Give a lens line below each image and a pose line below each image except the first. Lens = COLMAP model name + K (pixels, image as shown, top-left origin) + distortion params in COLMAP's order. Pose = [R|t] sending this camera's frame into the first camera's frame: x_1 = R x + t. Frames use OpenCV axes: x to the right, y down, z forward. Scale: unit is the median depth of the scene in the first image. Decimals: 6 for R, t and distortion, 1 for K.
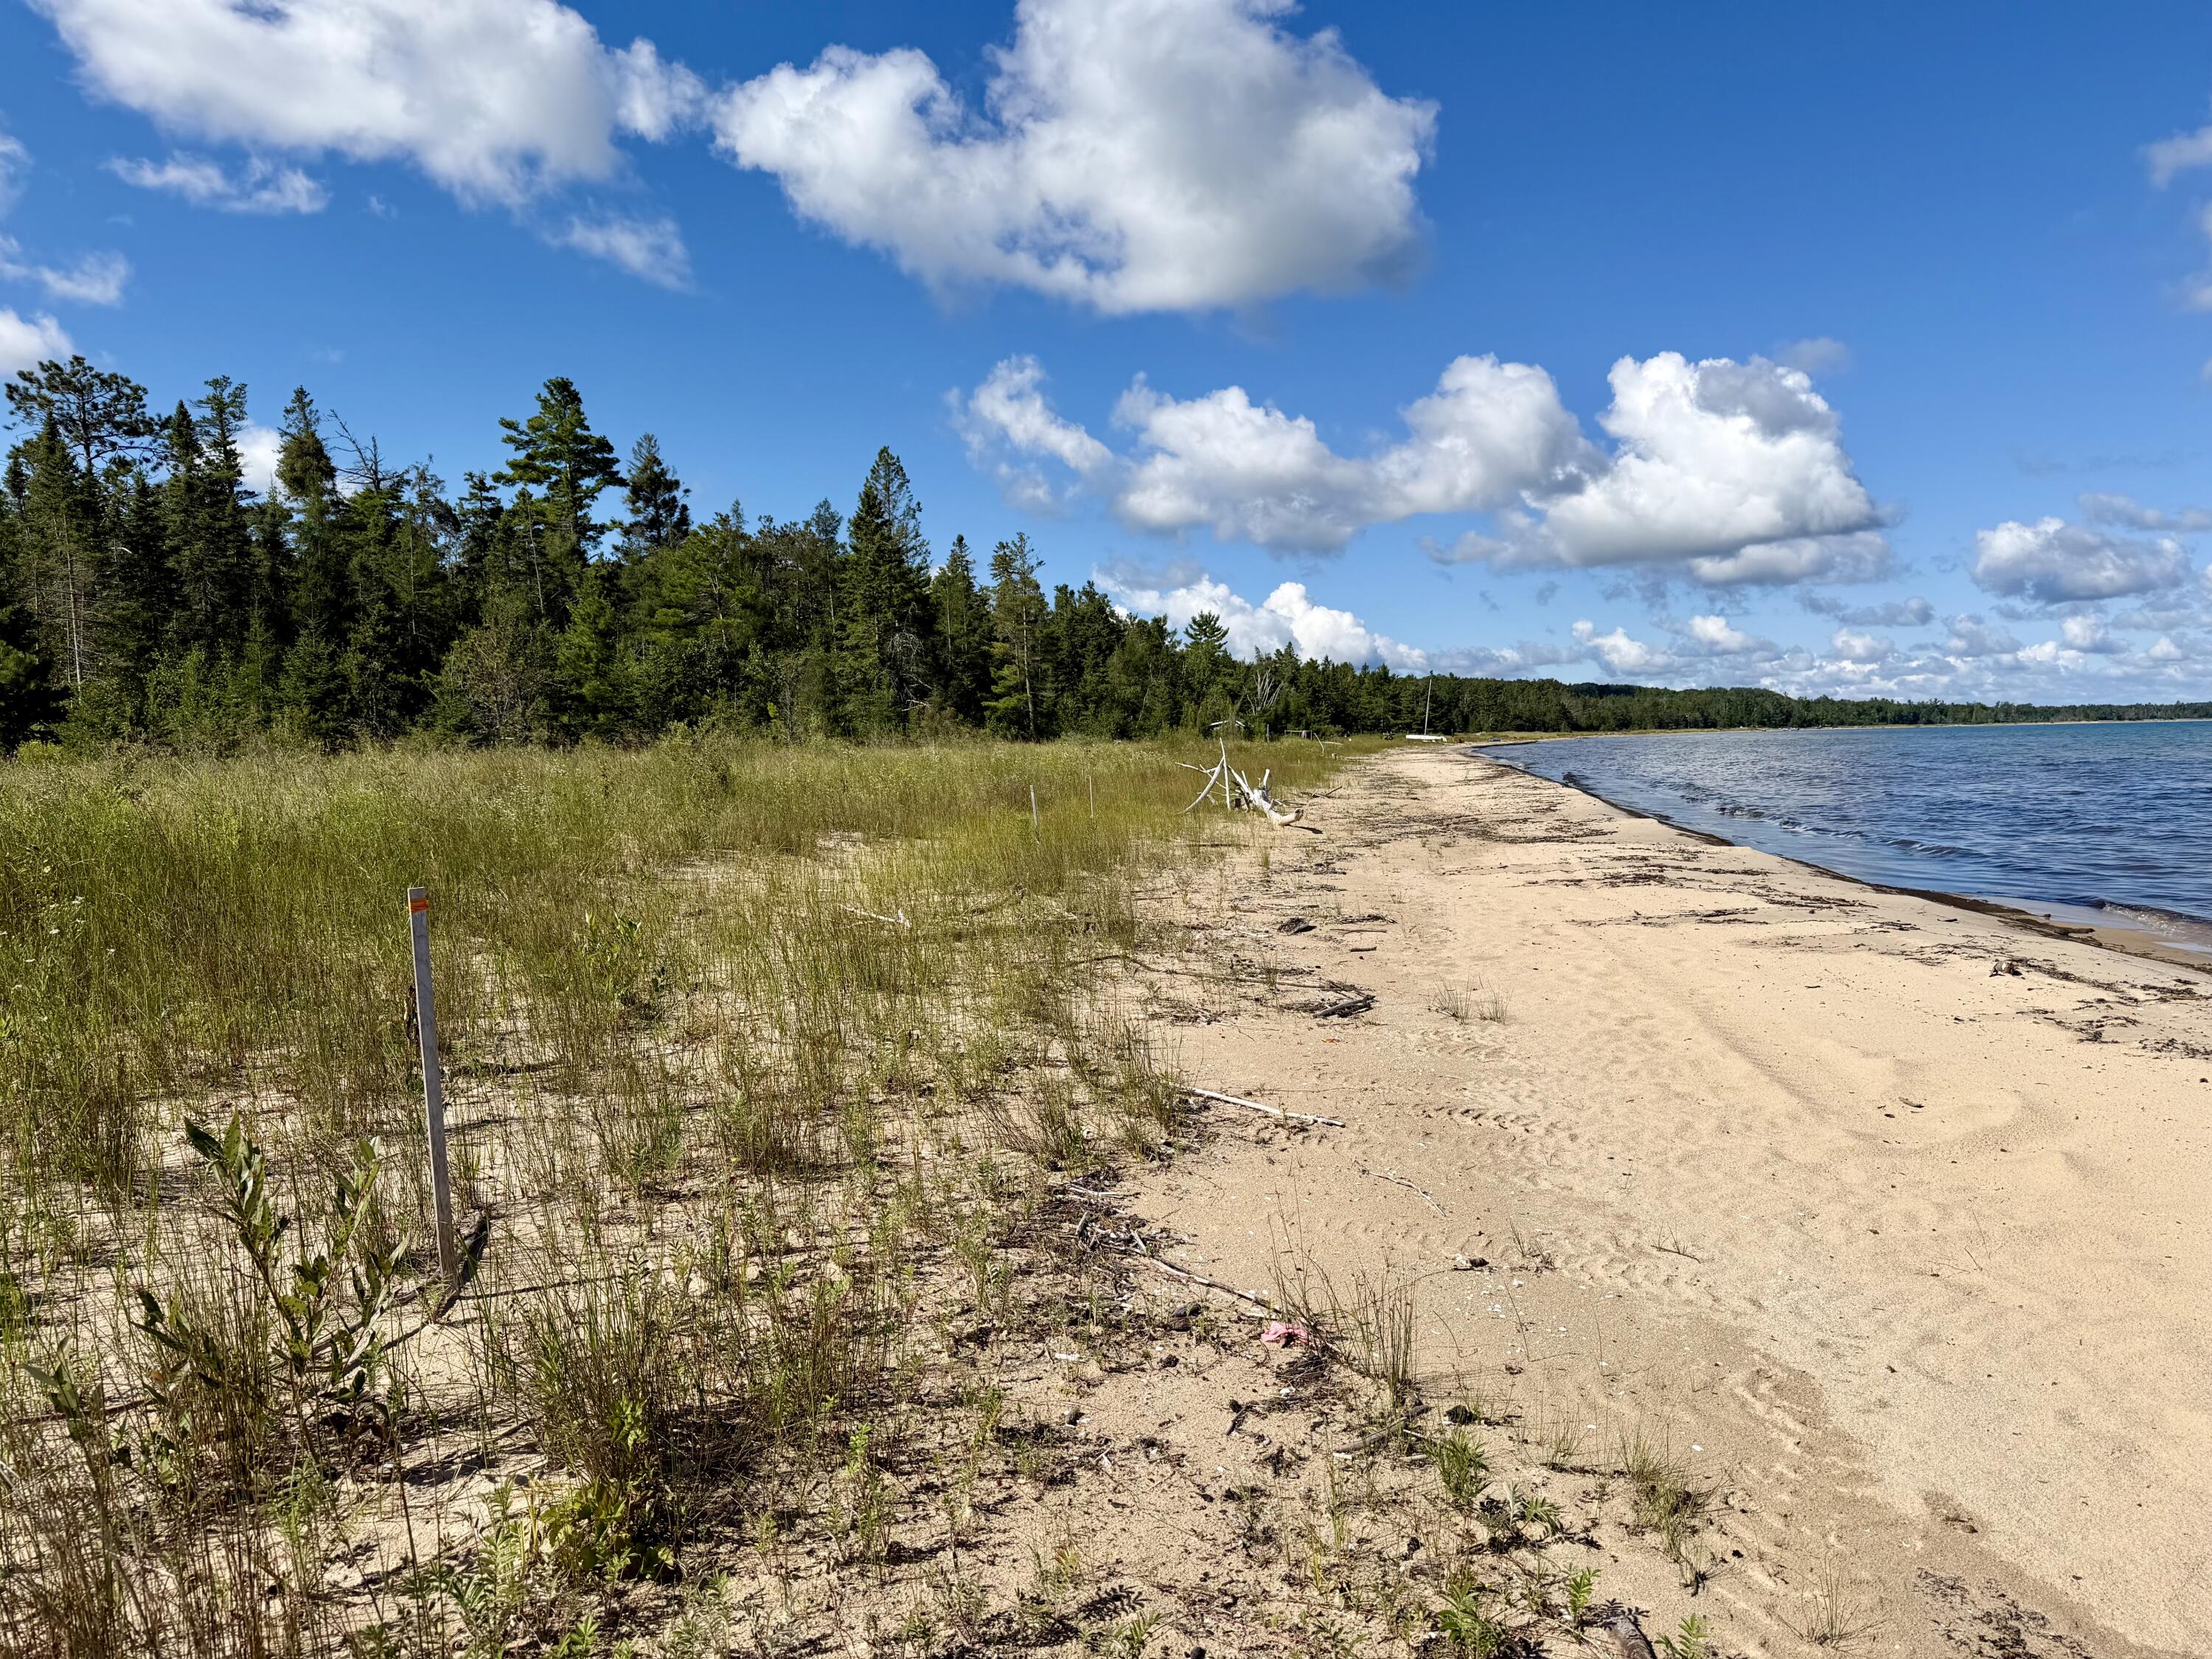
lens RADIAL K [[1616.1, 0, 1120.7], [0, 1616.1, 822.8], [0, 0, 1]] dist [0.086135, -0.086724]
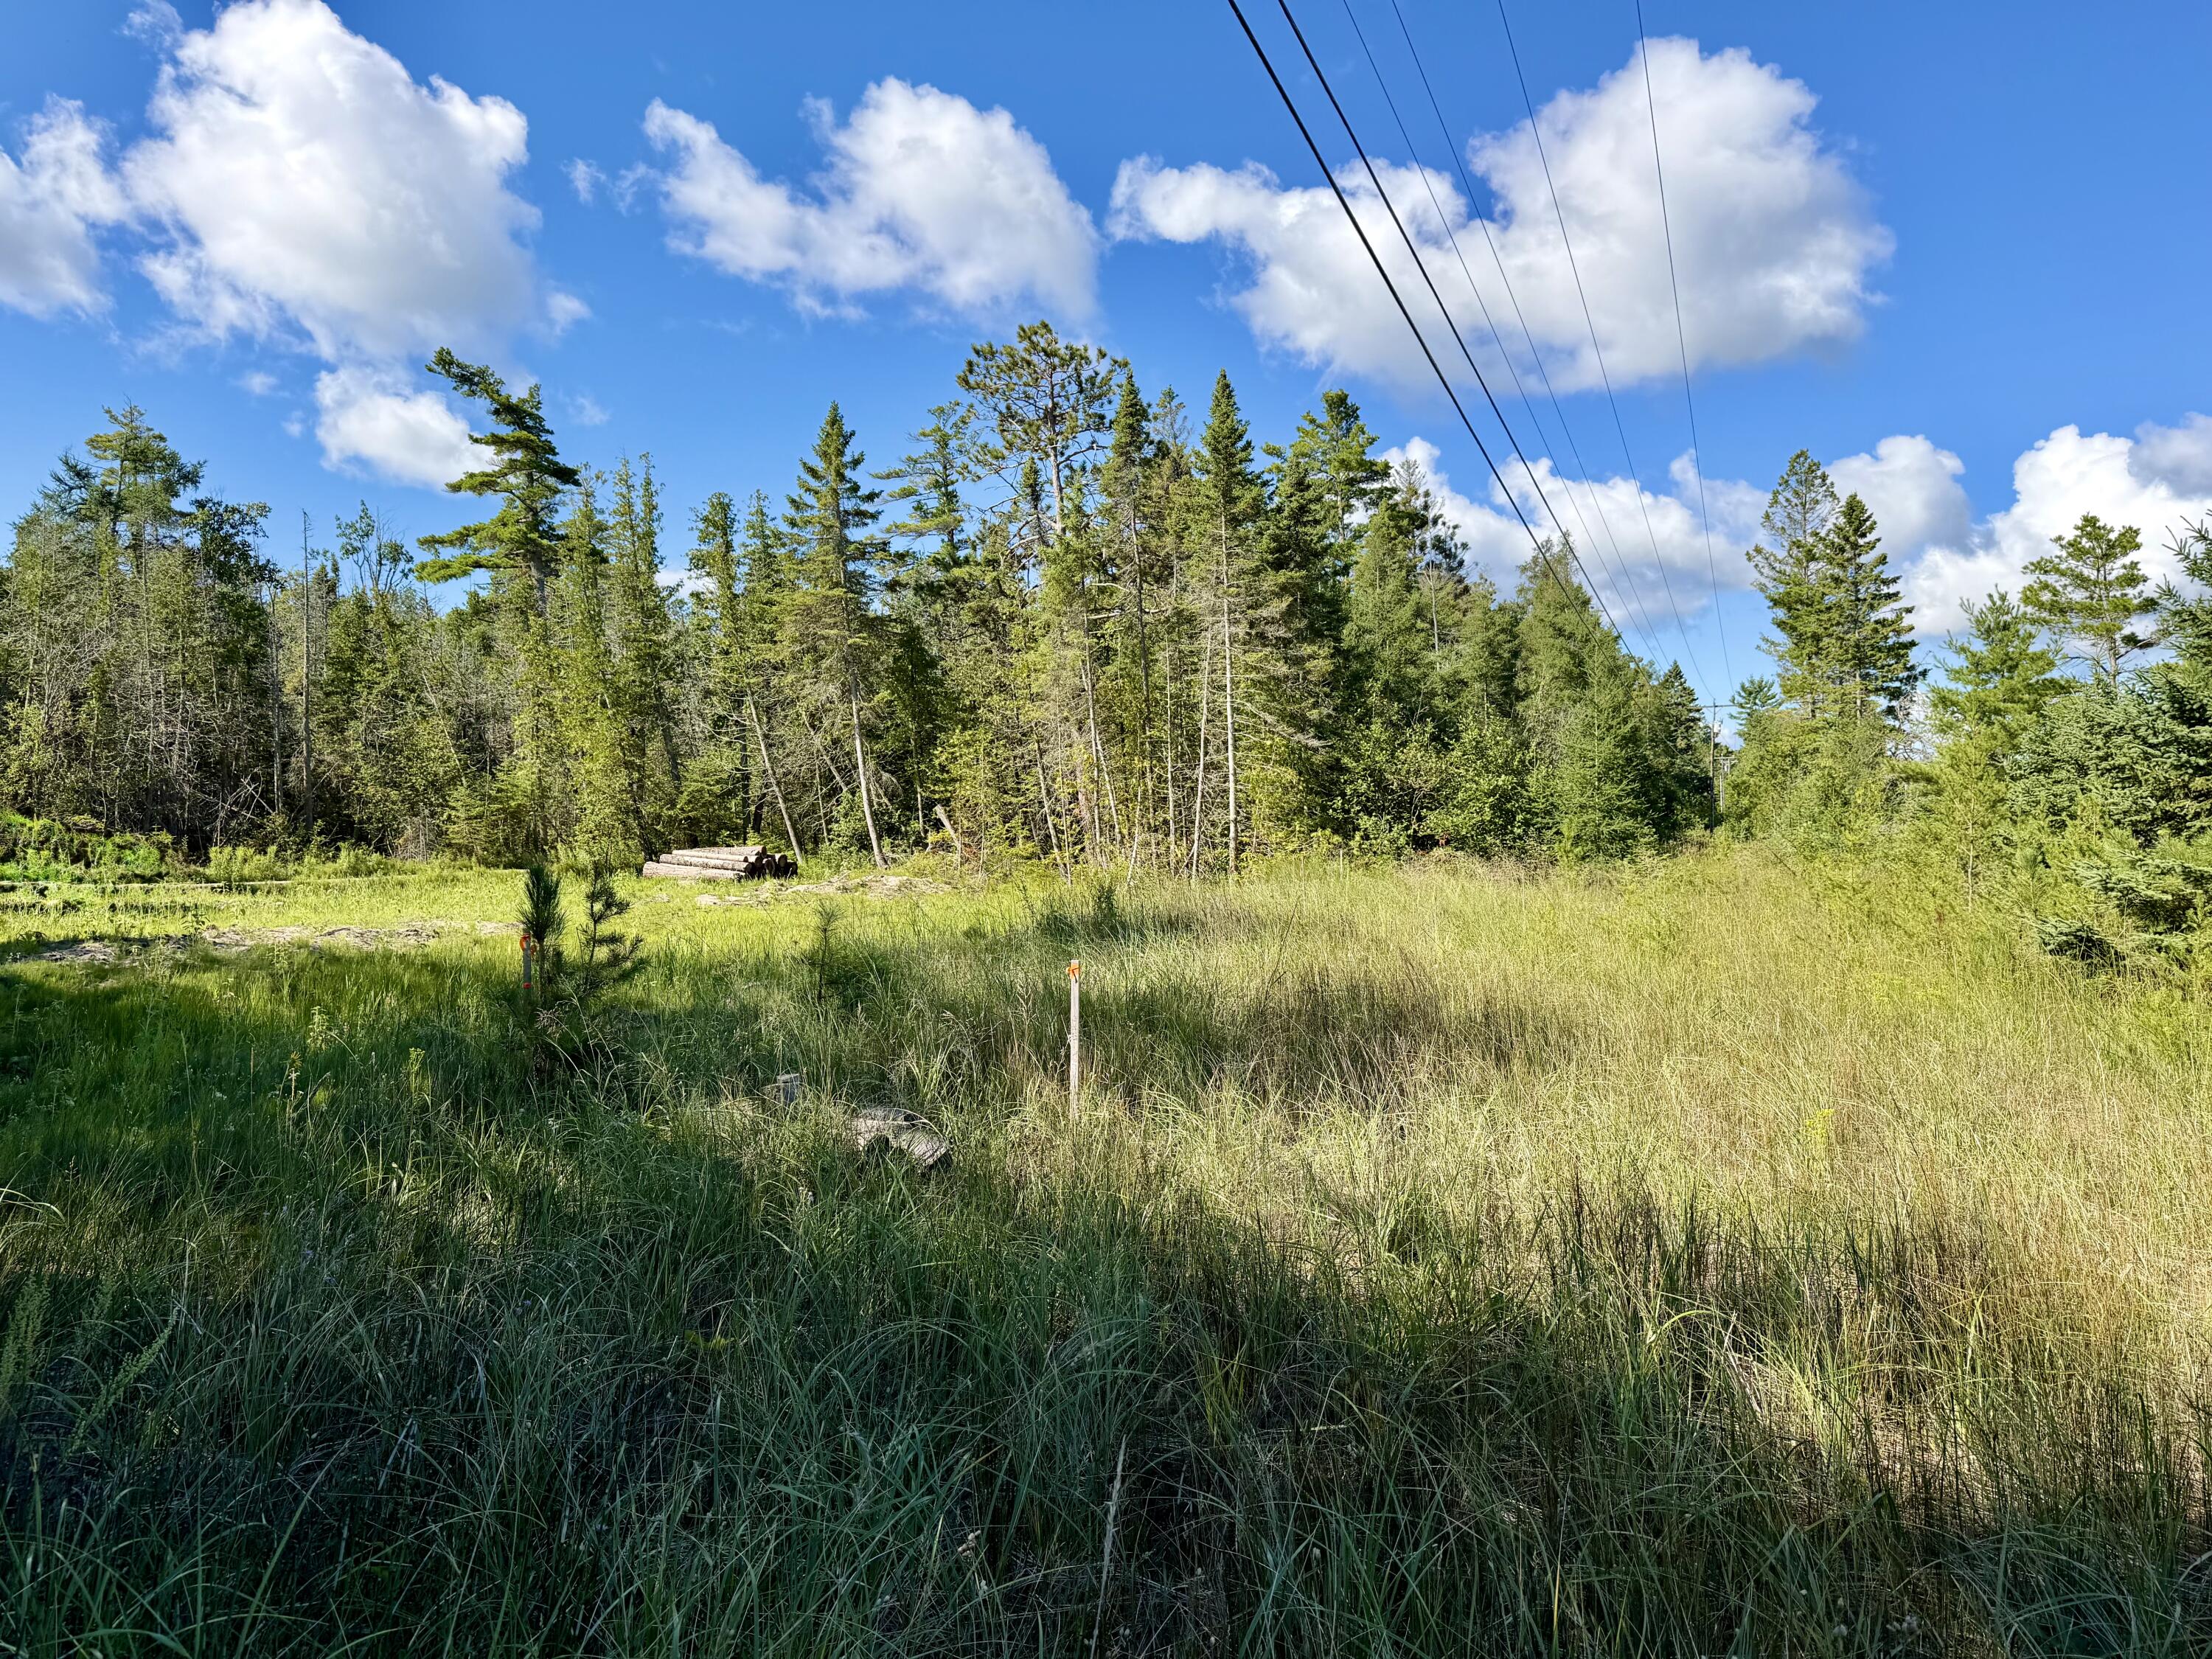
lens RADIAL K [[1616.1, 0, 1073.8], [0, 1616.1, 793.8], [0, 0, 1]] dist [0.086135, -0.086724]
pose [[0.983910, 0.009906, -0.178390, -0.307947], [-0.022082, 0.997549, -0.066401, -0.018891], [0.177295, 0.069272, 0.981717, 0.199189]]
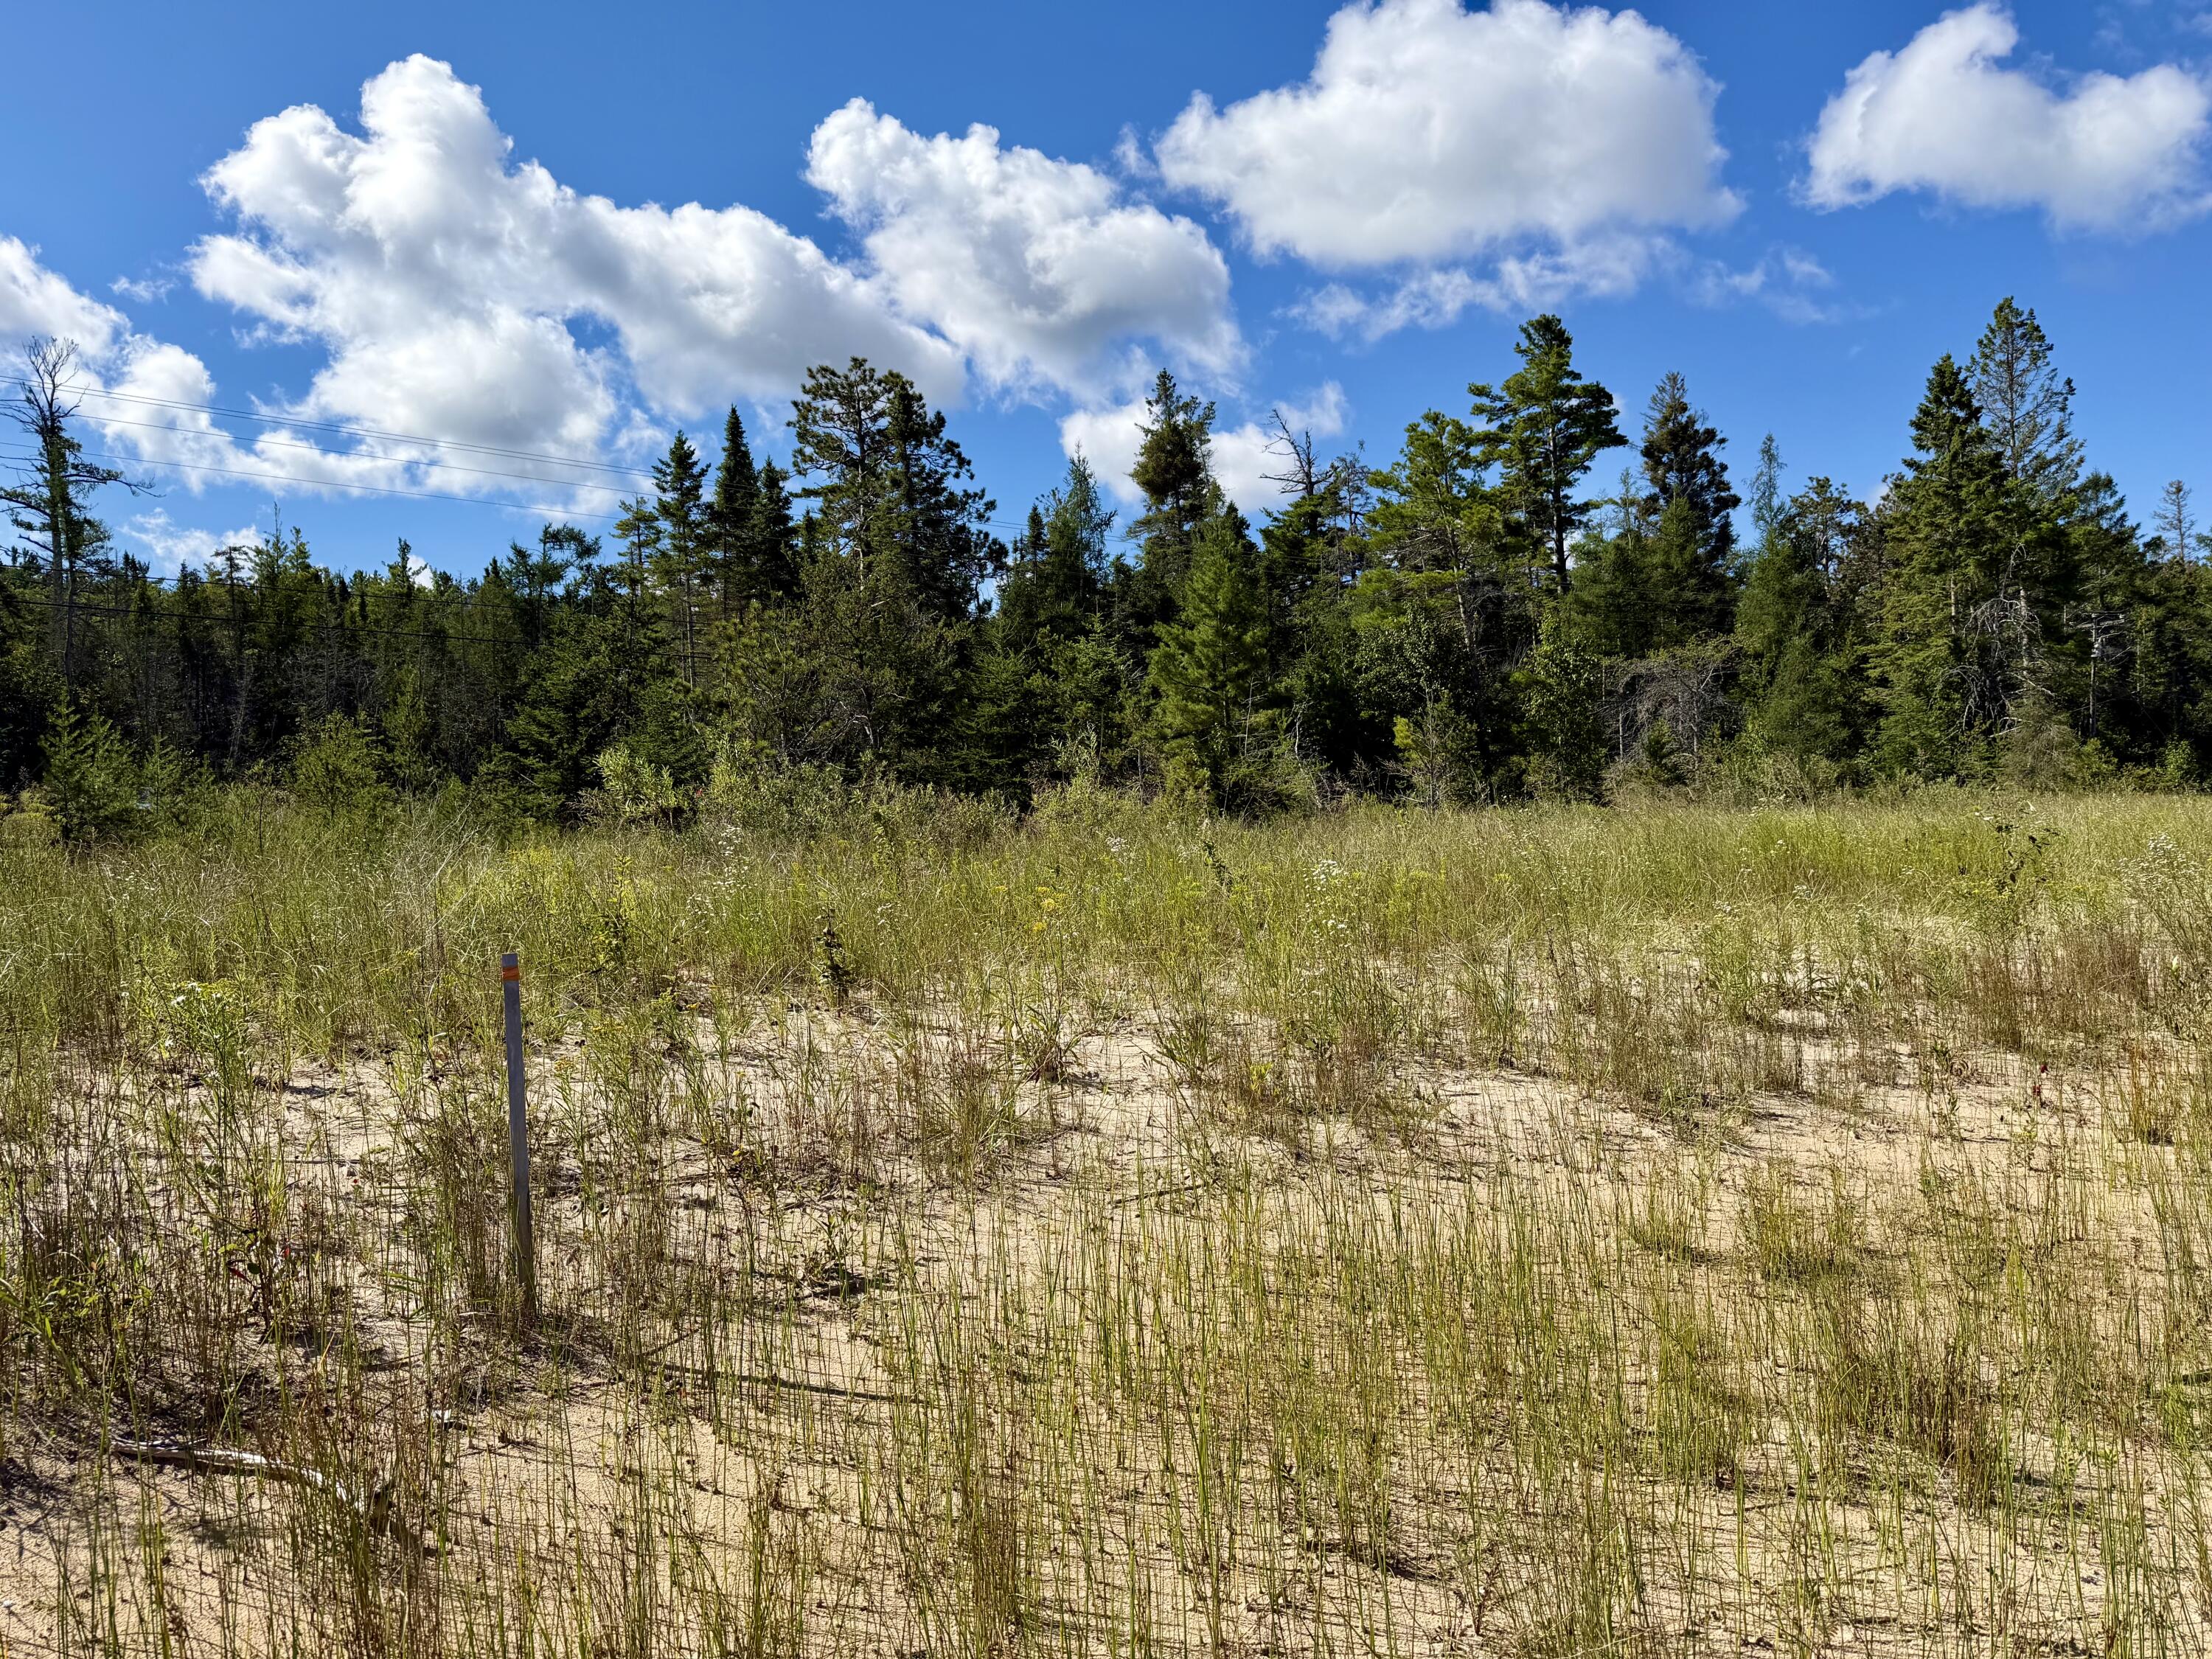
lens RADIAL K [[1616.1, 0, 1116.3], [0, 1616.1, 844.9], [0, 0, 1]] dist [0.086135, -0.086724]
pose [[0.734095, 0.009814, -0.678976, 0.027375], [-0.021316, 0.999736, -0.008596, -0.015585], [0.678712, 0.020783, 0.734111, 0.299155]]
